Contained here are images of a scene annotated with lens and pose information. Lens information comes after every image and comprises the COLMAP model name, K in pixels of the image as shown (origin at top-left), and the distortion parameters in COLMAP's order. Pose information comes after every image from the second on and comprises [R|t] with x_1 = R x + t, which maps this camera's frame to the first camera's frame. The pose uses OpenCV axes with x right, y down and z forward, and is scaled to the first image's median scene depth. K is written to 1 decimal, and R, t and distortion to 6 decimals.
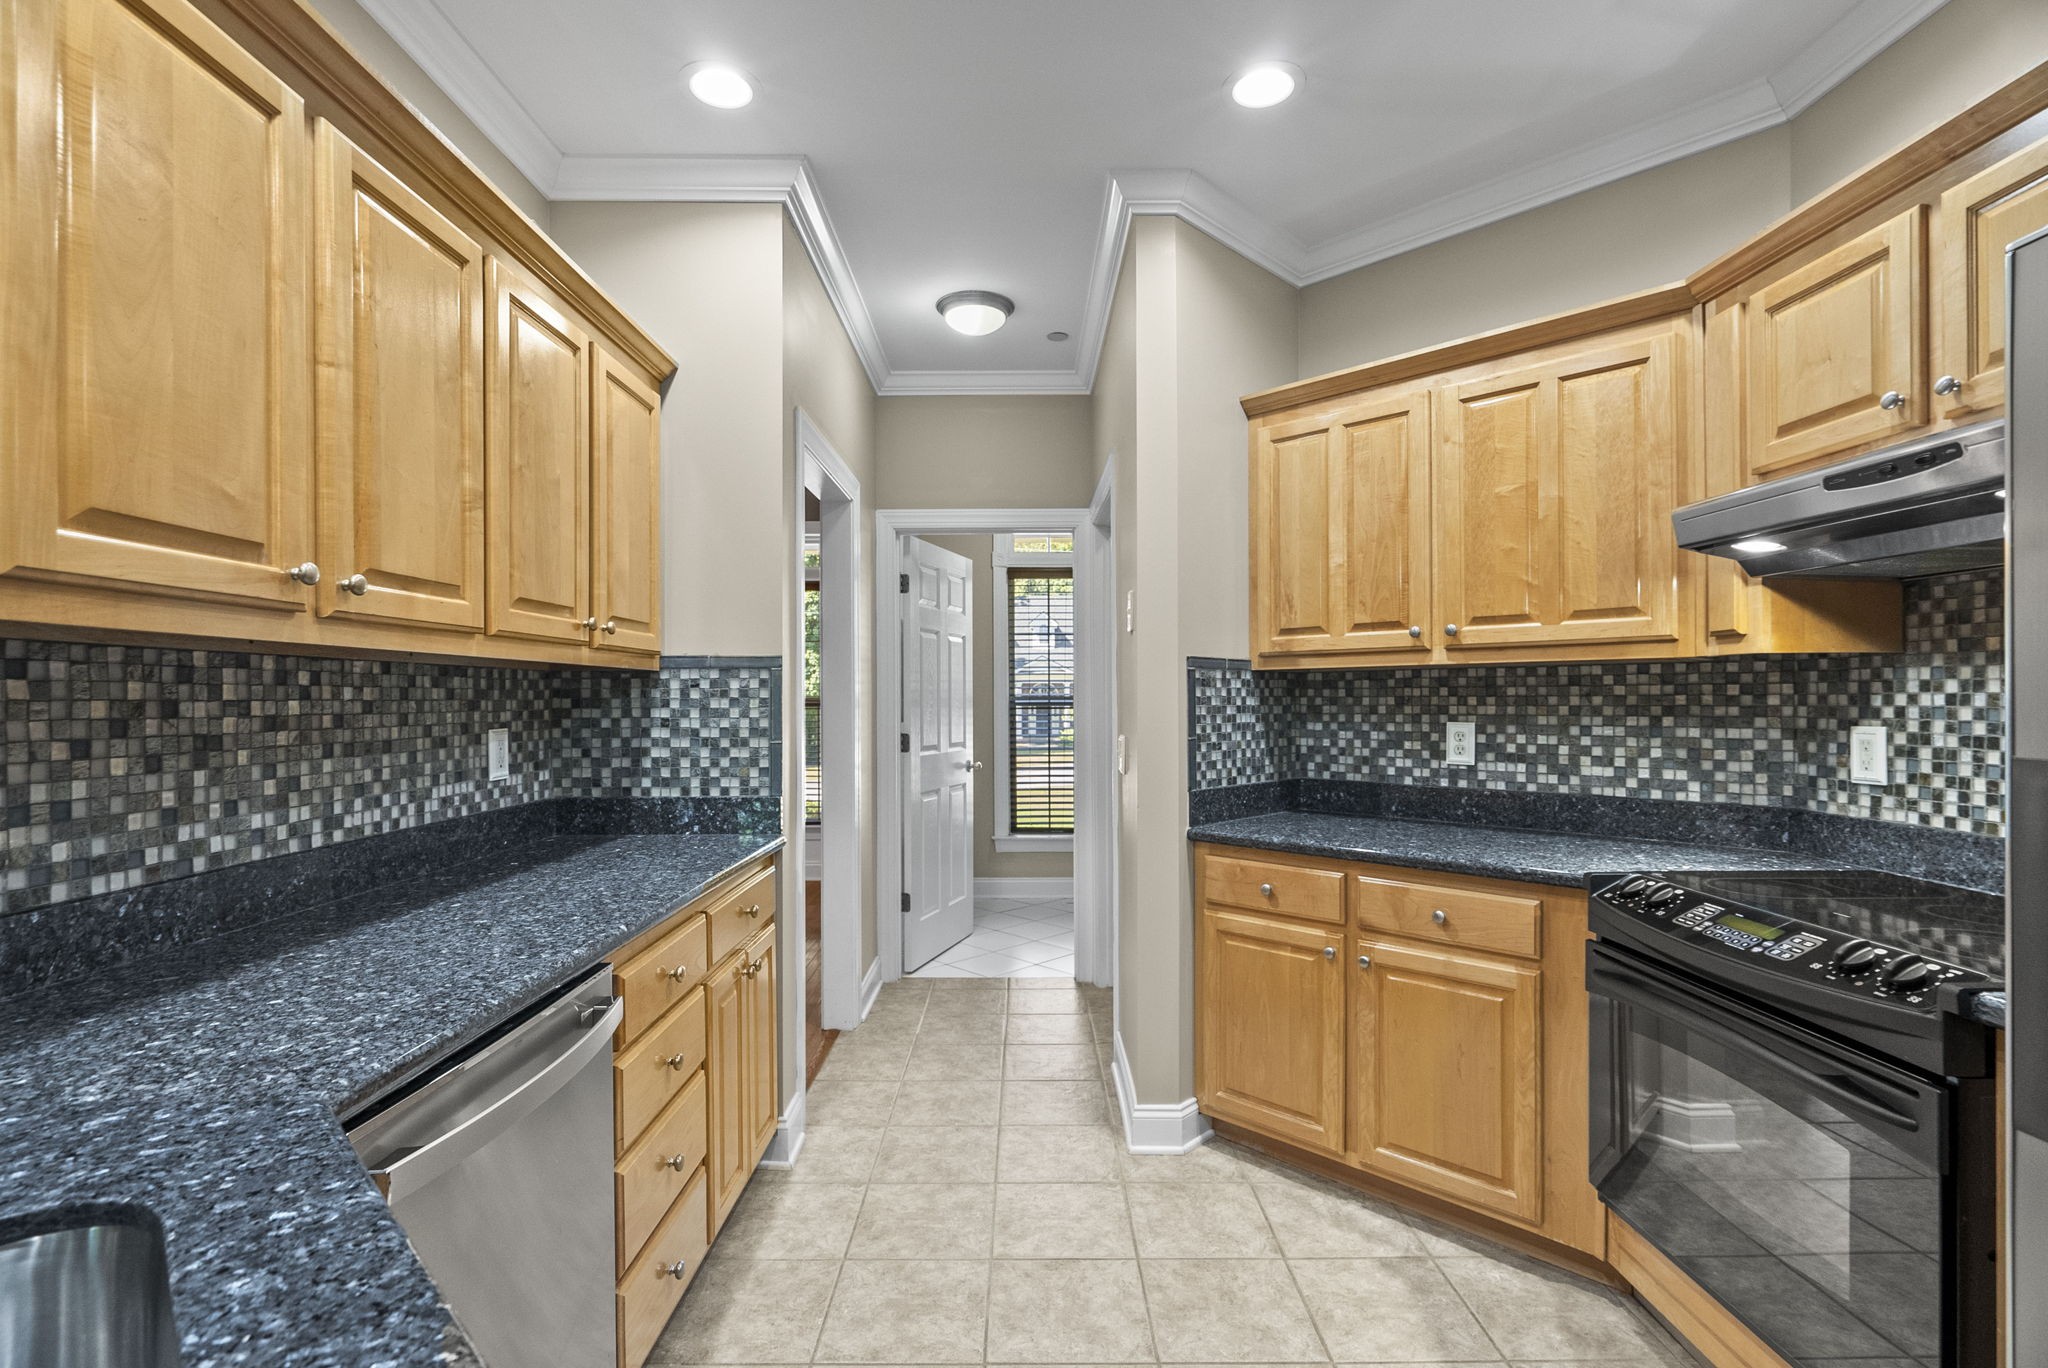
lens RADIAL K [[985.8, 0, 1017.7], [0, 985.8, 686.8], [0, 0, 1]] dist [0.001620, 0.001305]
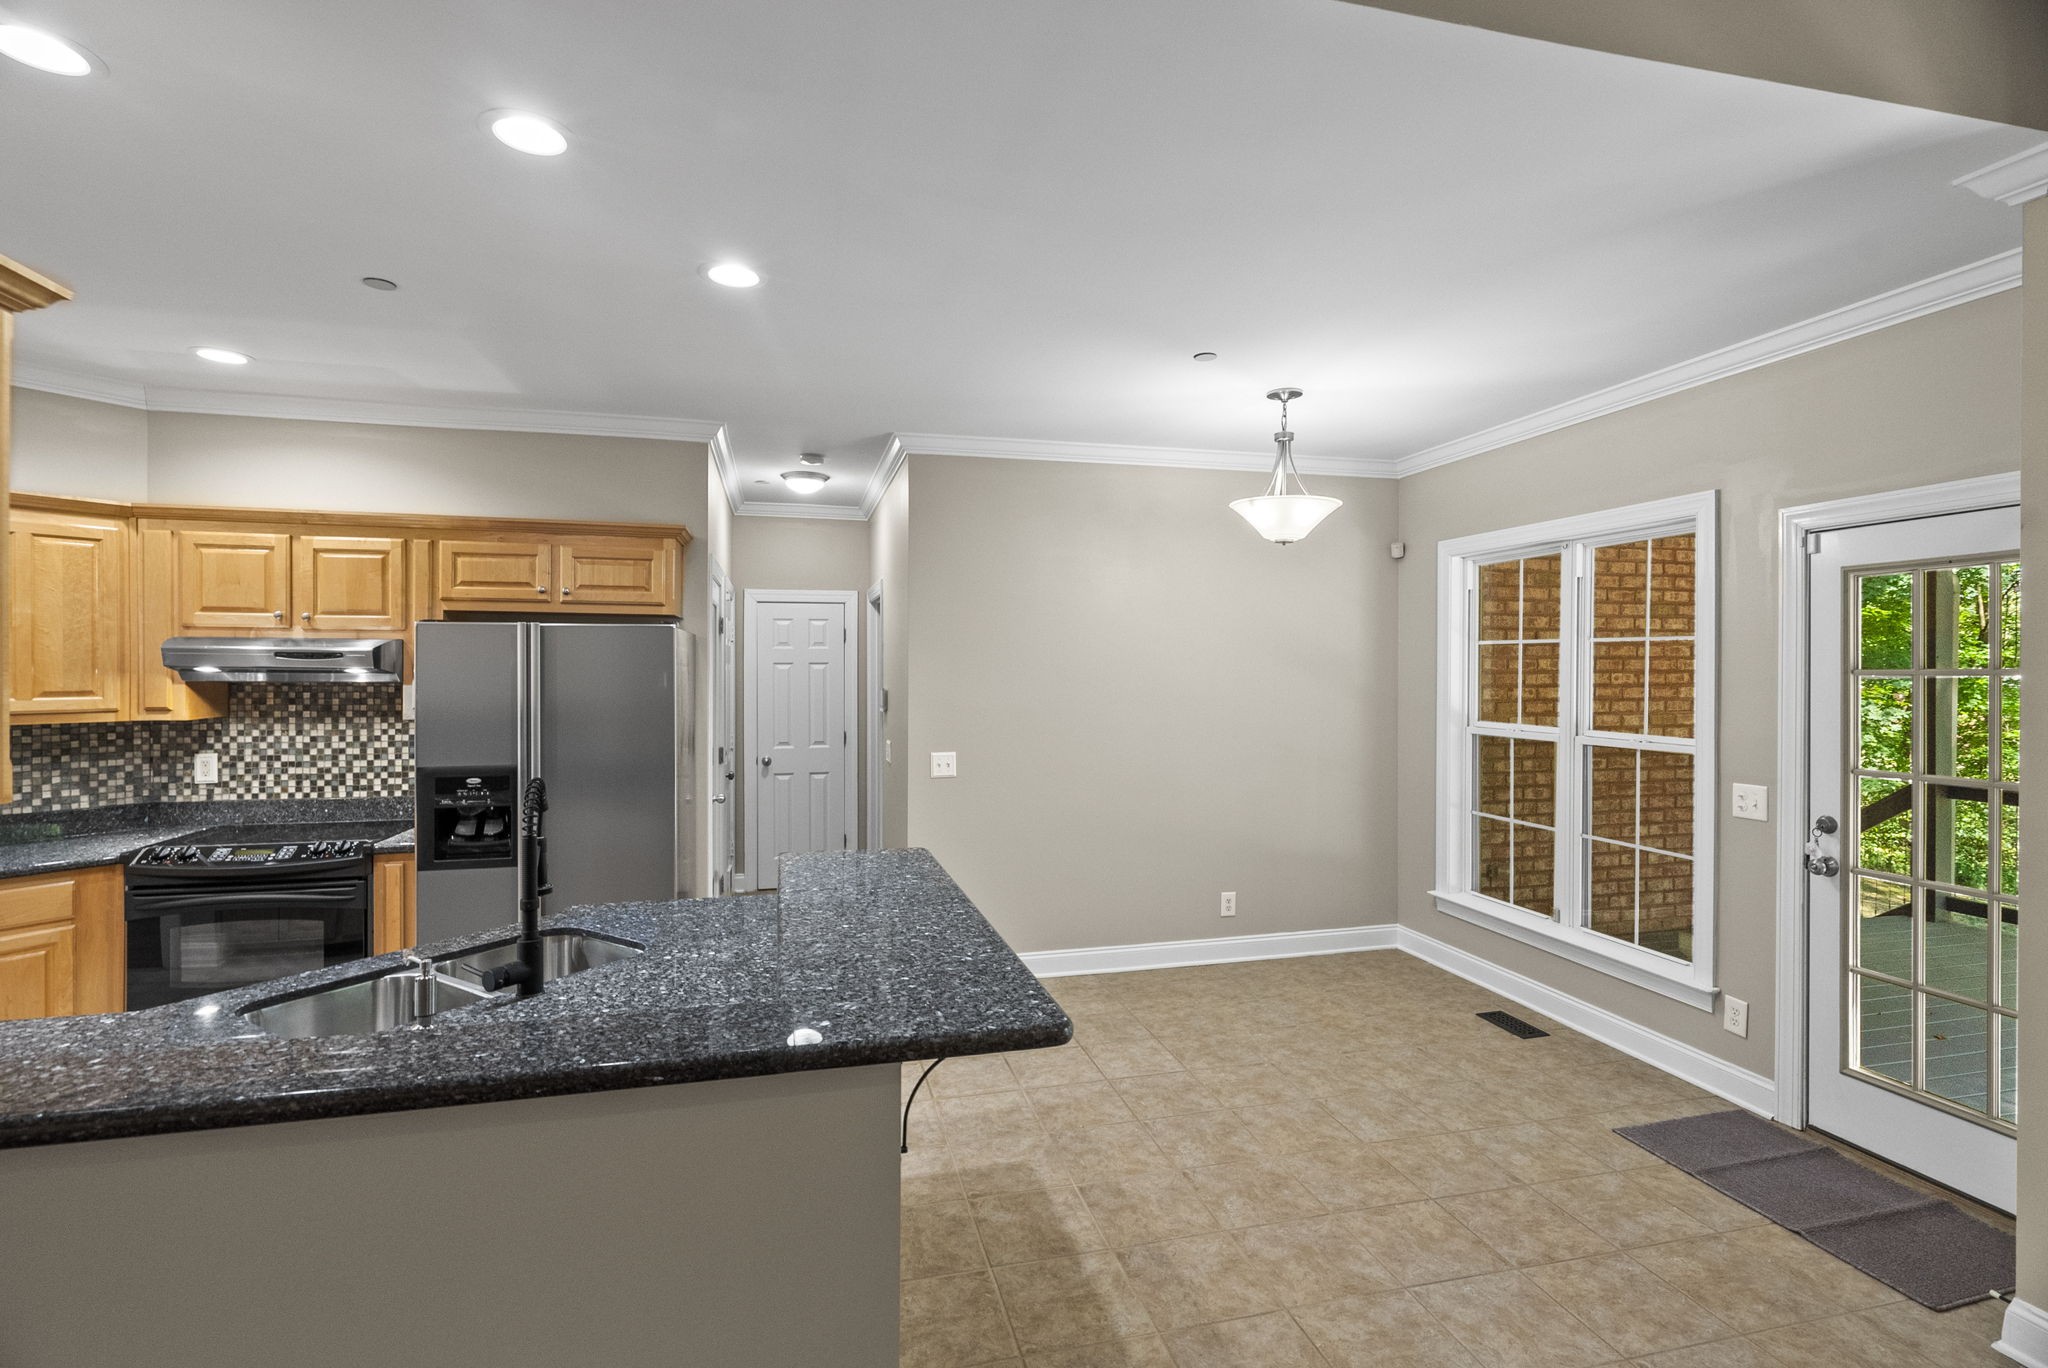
lens RADIAL K [[912.8, 0, 988.9], [0, 912.8, 667.2], [0, 0, 1]] dist [-0.040654, -0.000163]
pose [[-0.194103, 0.004319, 0.980972, -0.941780], [-0.000684, 0.999989, -0.004538, -0.101348], [-0.980981, -0.001552, -0.194098, -0.146167]]
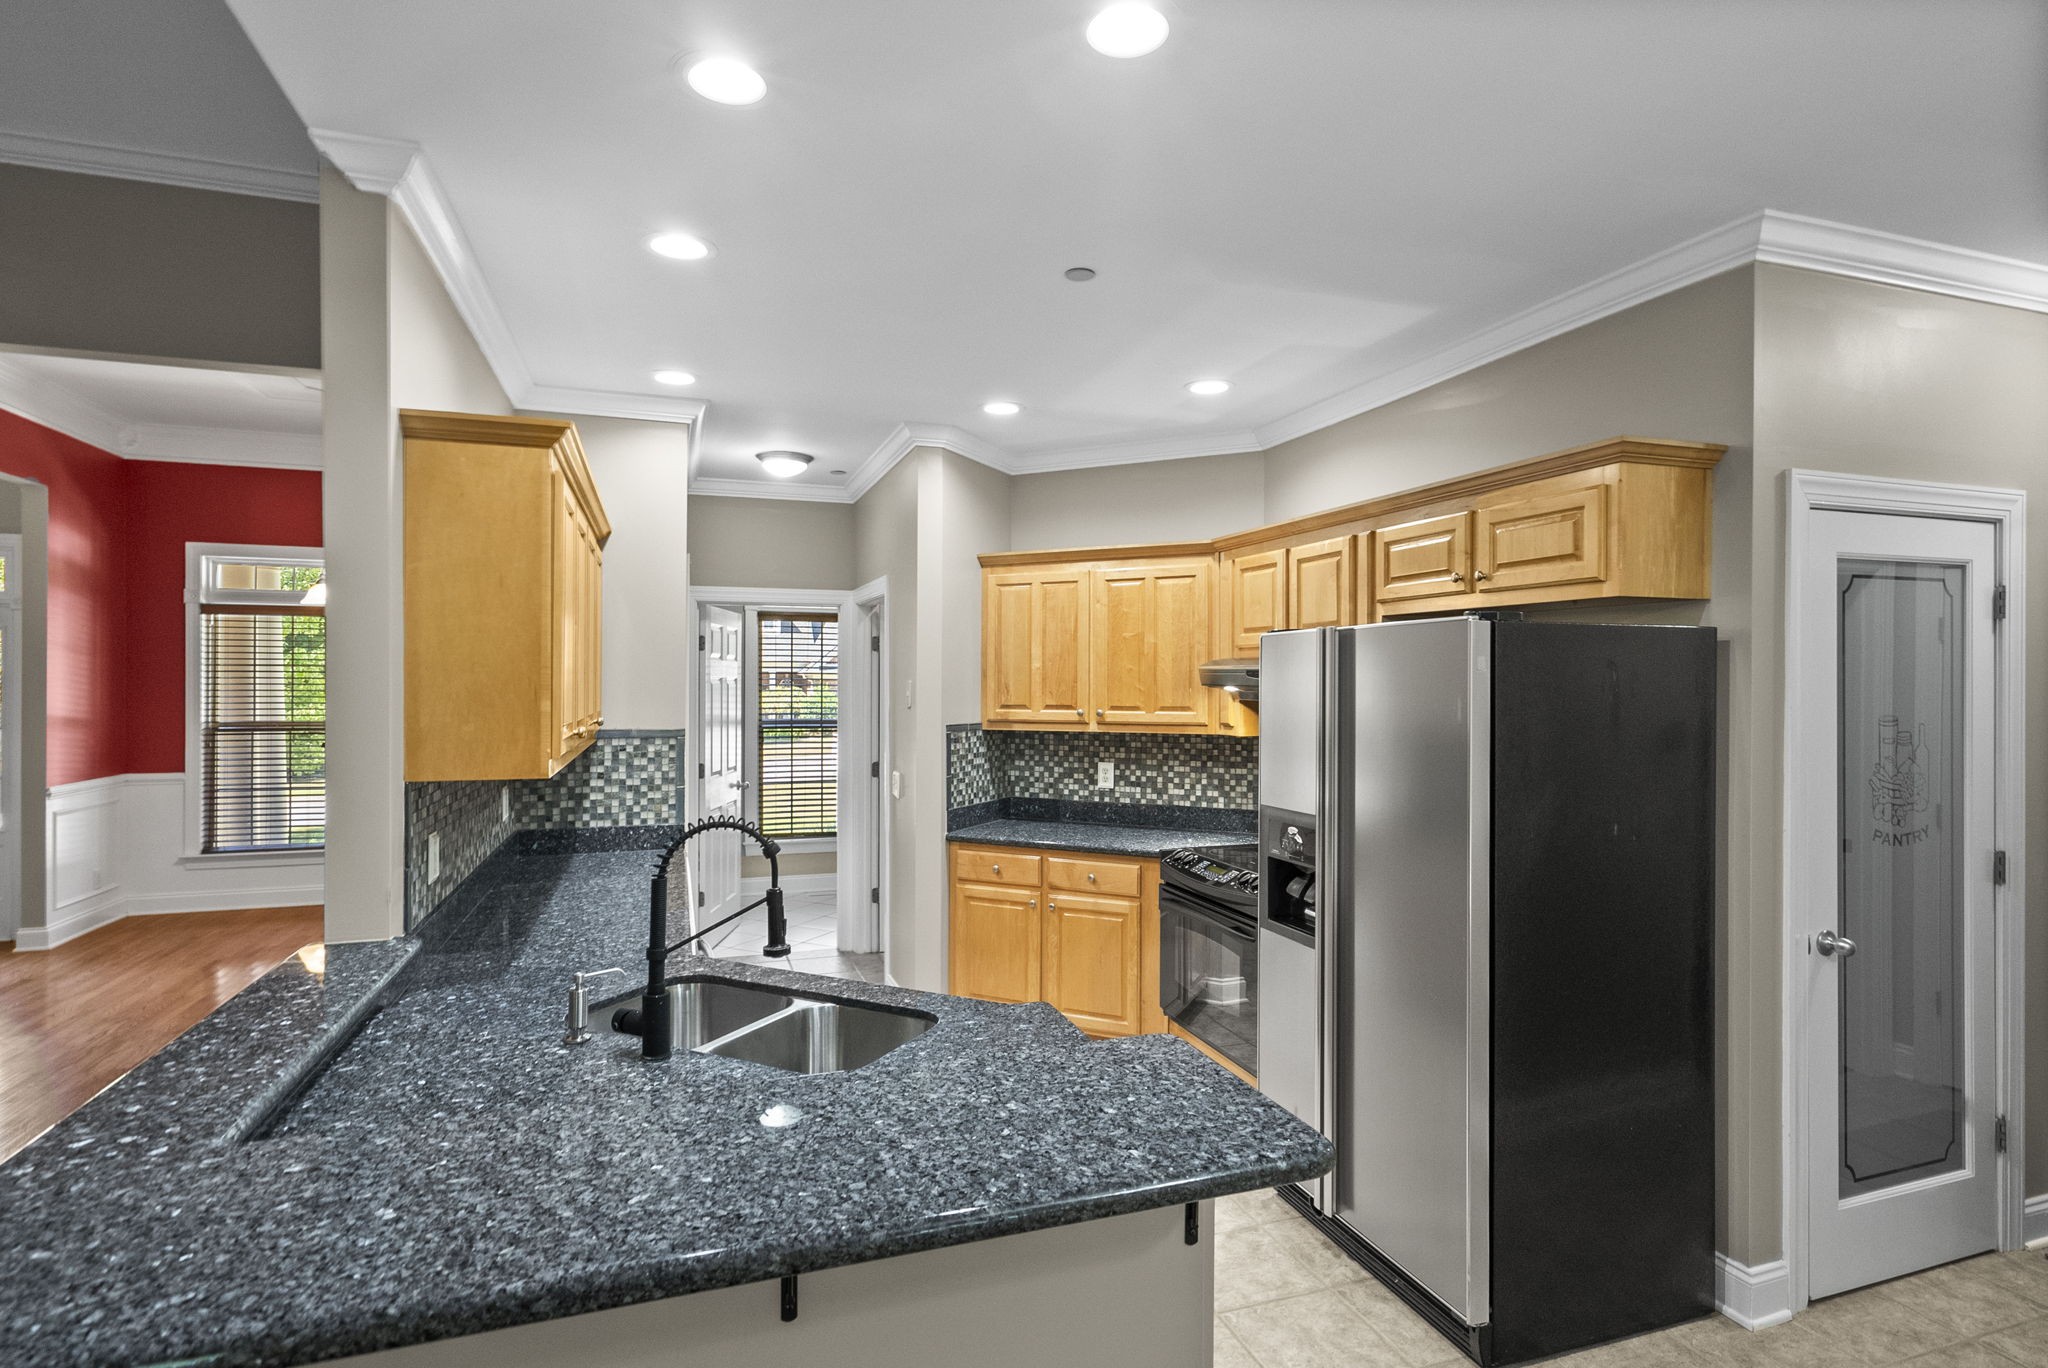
lens RADIAL K [[985.8, 0, 1017.7], [0, 985.8, 686.8], [0, 0, 1]] dist [0.001620, 0.001305]
pose [[0.950600, 0.005937, 0.310363, -0.236052], [-0.006553, 0.999978, 0.000941, -0.105361], [-0.310350, -0.002928, 0.950618, -0.604421]]
